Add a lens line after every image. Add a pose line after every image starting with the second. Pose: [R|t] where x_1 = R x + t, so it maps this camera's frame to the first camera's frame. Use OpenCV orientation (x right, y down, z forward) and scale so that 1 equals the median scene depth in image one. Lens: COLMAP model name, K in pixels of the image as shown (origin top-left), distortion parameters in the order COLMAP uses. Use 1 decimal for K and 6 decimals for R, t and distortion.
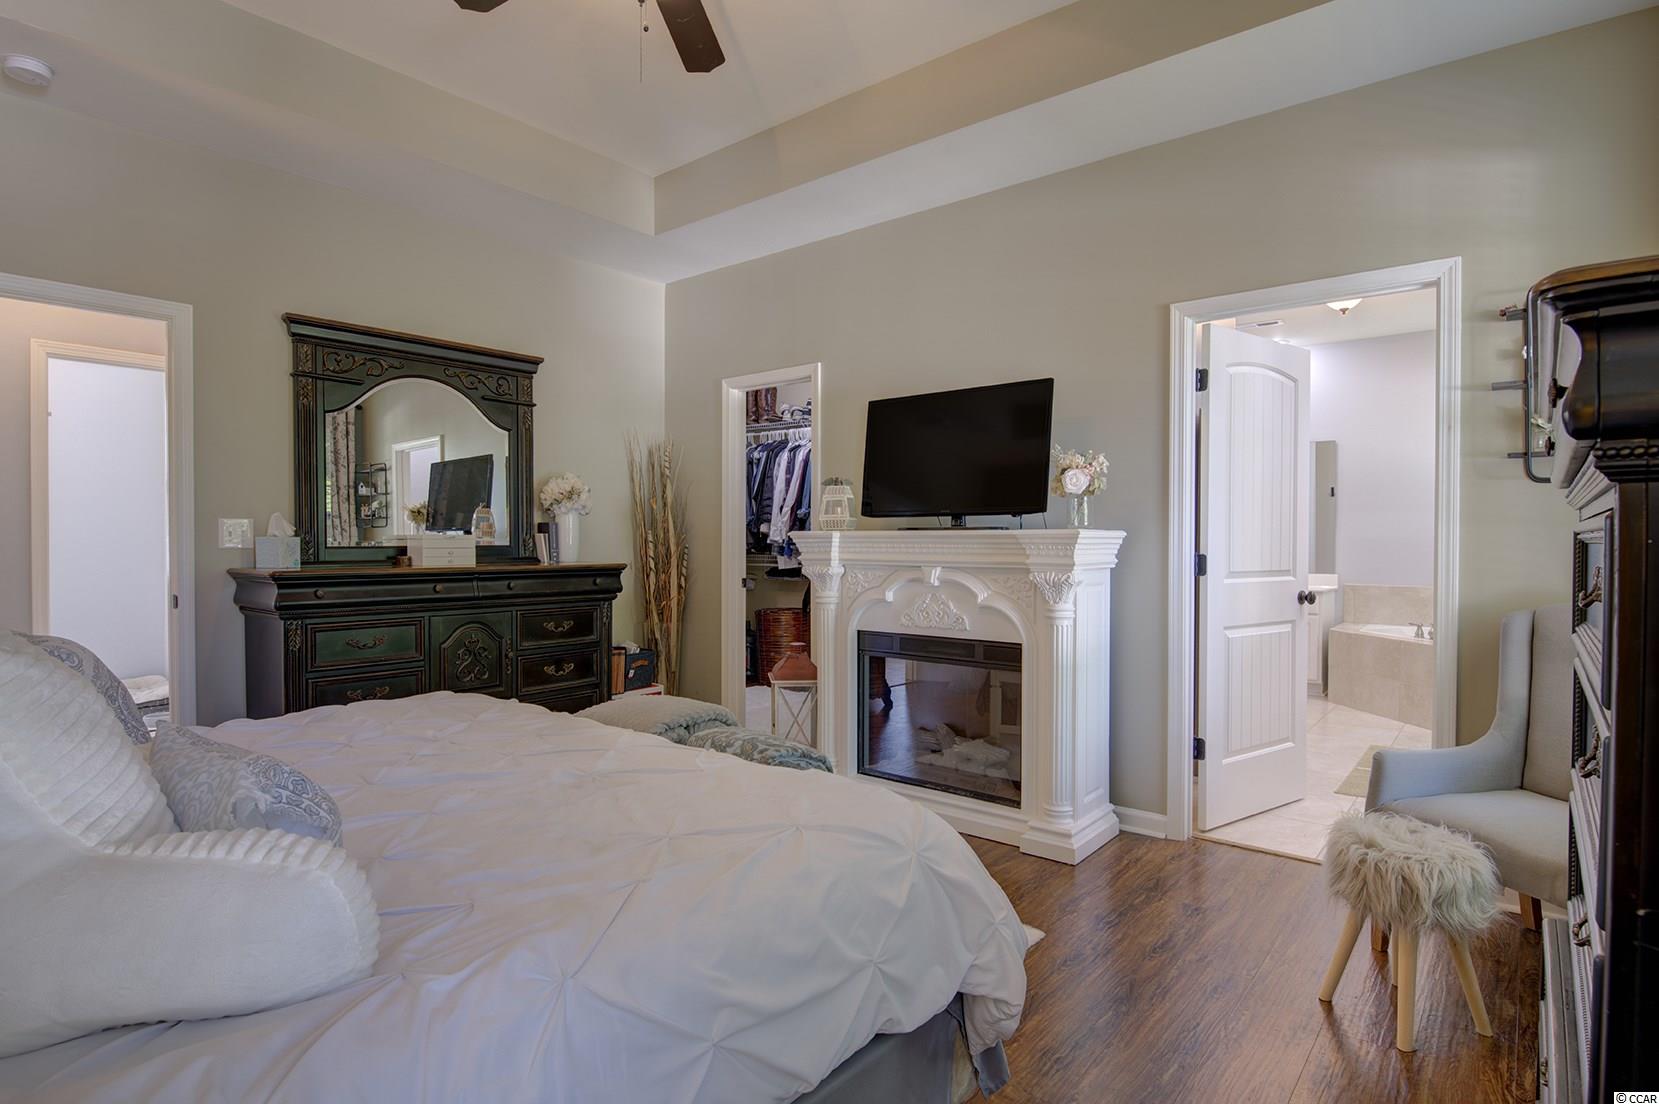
lens RADIAL K [[859.6, 0, 835.2], [0, 859.6, 558.9], [0, 0, 1]] dist [-0.016340, -0.004458]
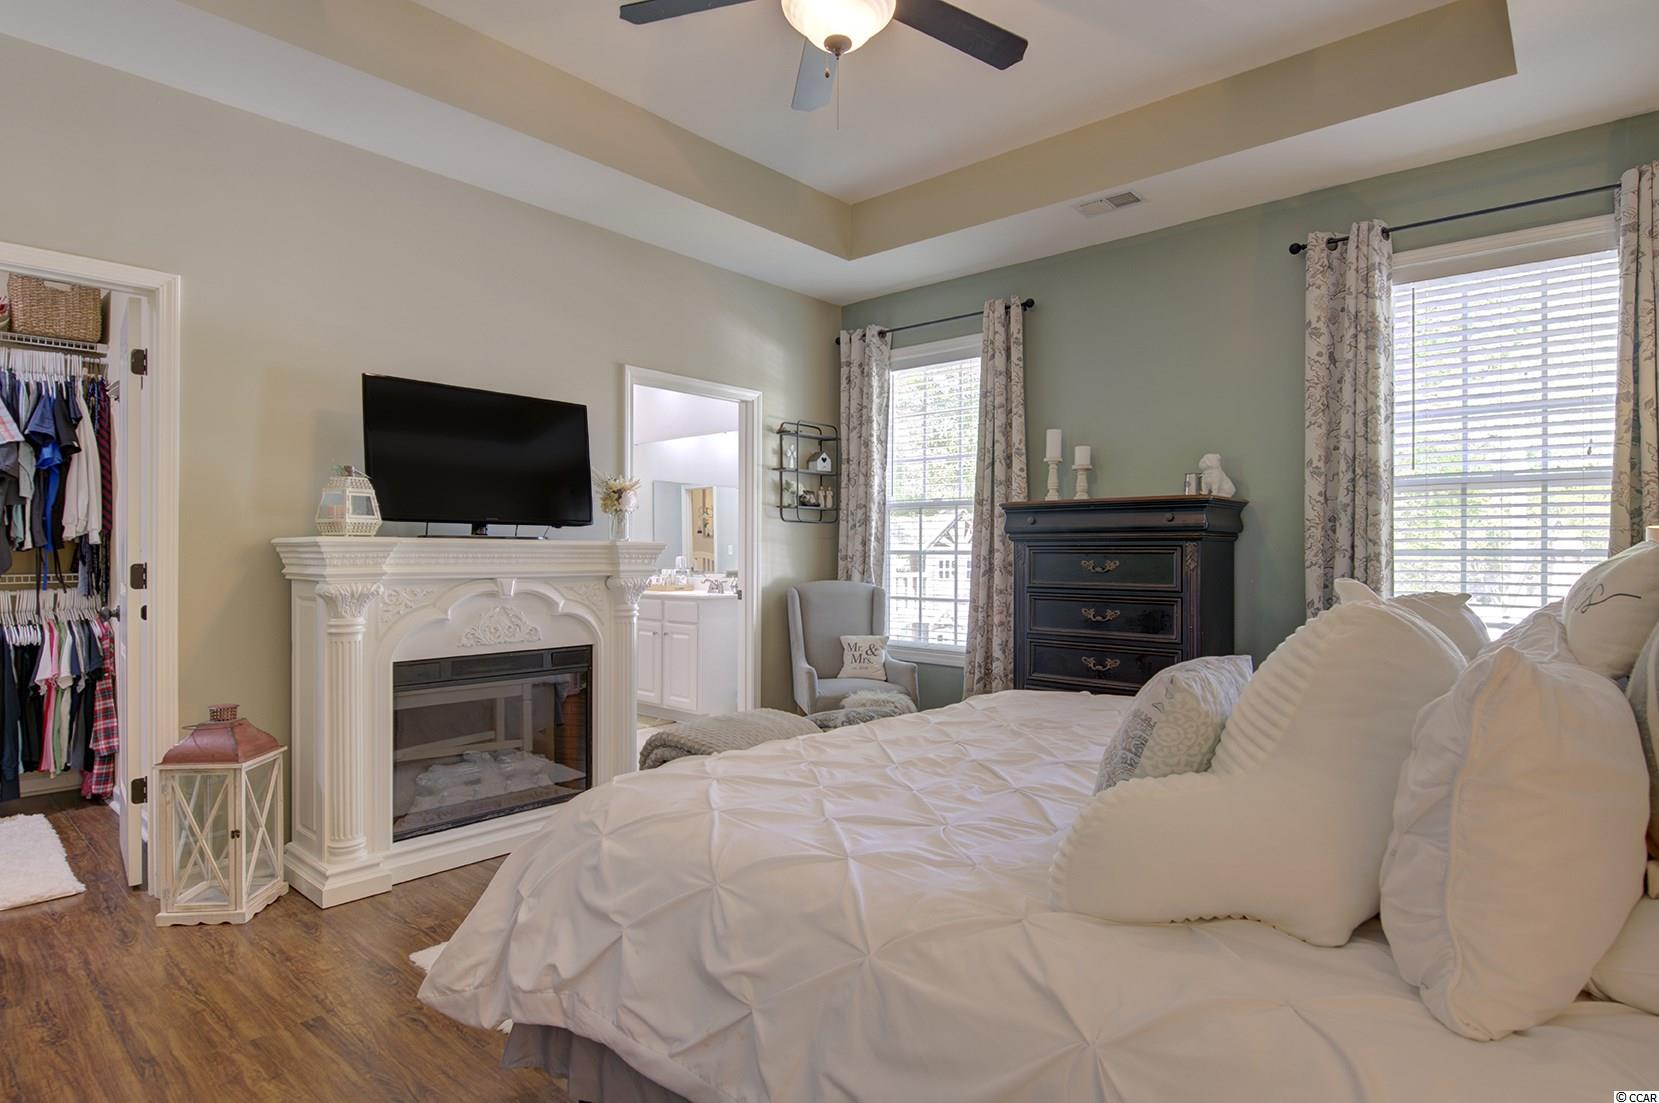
lens RADIAL K [[859.6, 0, 829.8], [0, 859.6, 550.3], [0, 0, 1]] dist [-0.016340, -0.004458]
pose [[0.018319, 0.002412, 0.999829, -0.792418], [0.017521, 0.999843, -0.002733, -0.012276], [-0.999679, 0.017568, 0.018274, 0.606590]]
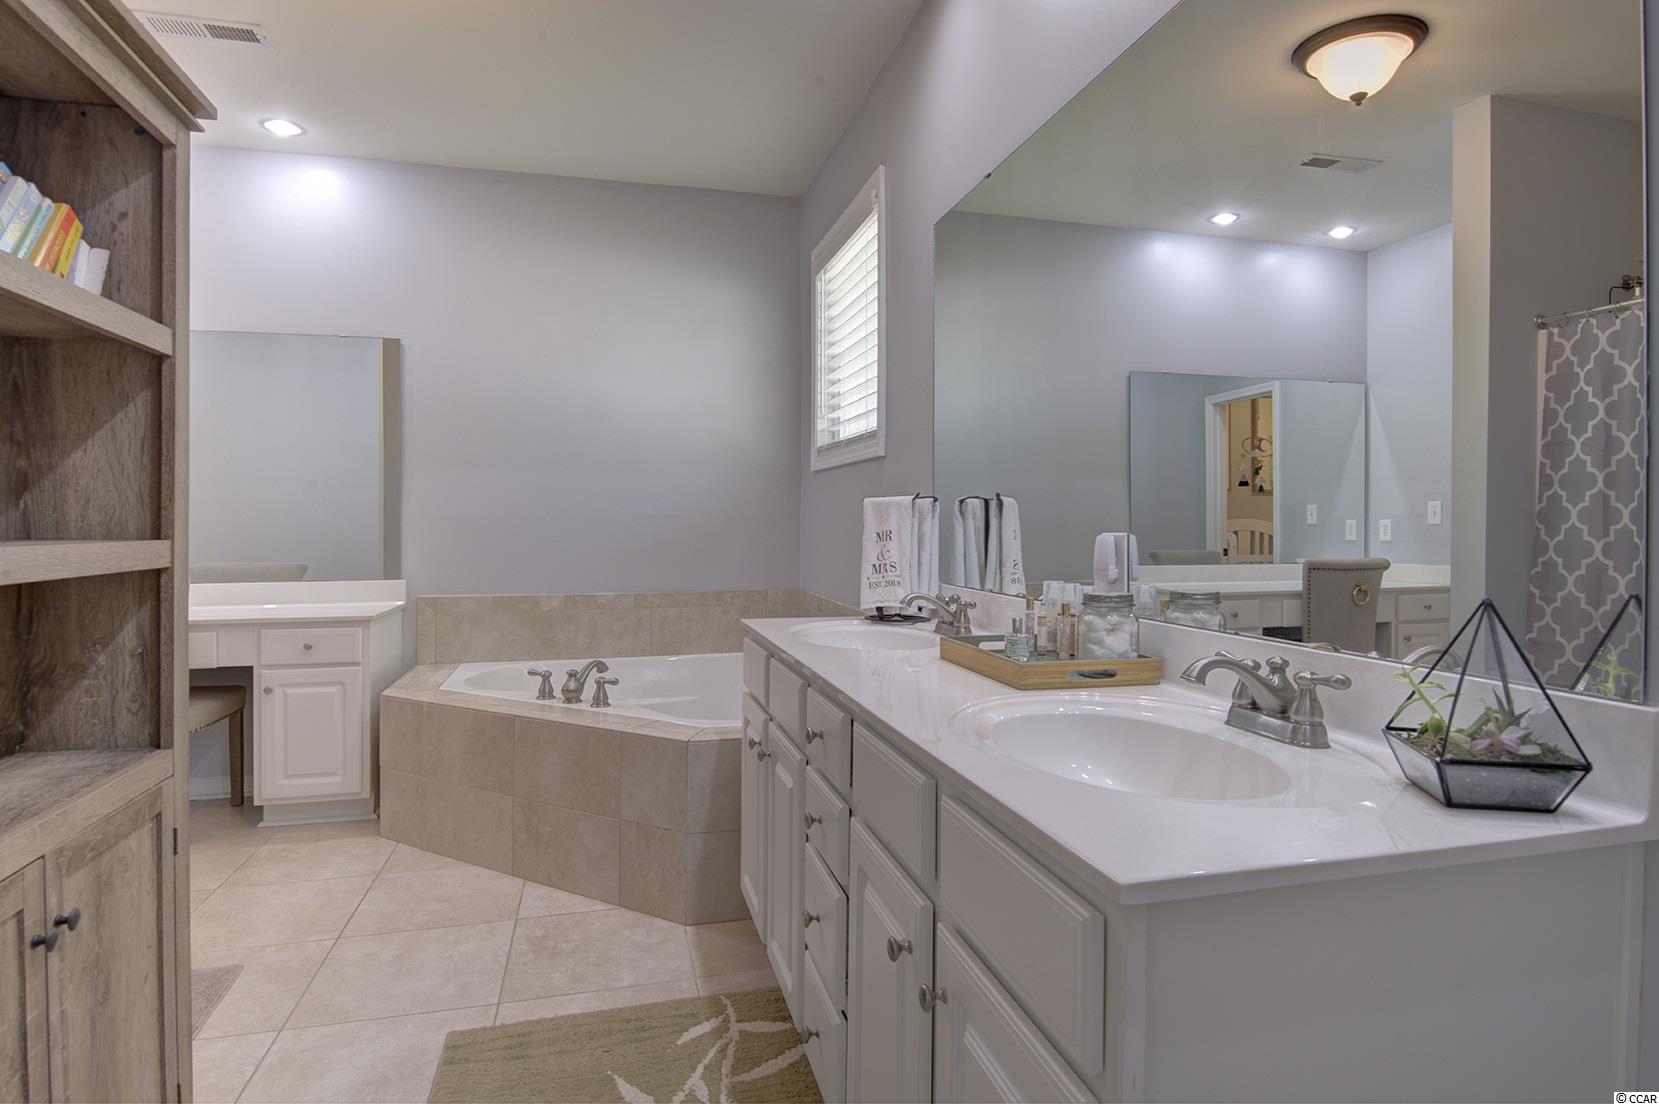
lens RADIAL K [[859.6, 0, 831.5], [0, 859.6, 540.8], [0, 0, 1]] dist [-0.016340, -0.004458]
pose [[0.589937, -0.016263, 0.807286, 0.540469], [0.015498, 0.999841, 0.008817, -0.010913], [-0.807301, 0.007310, 0.590095, 0.807103]]
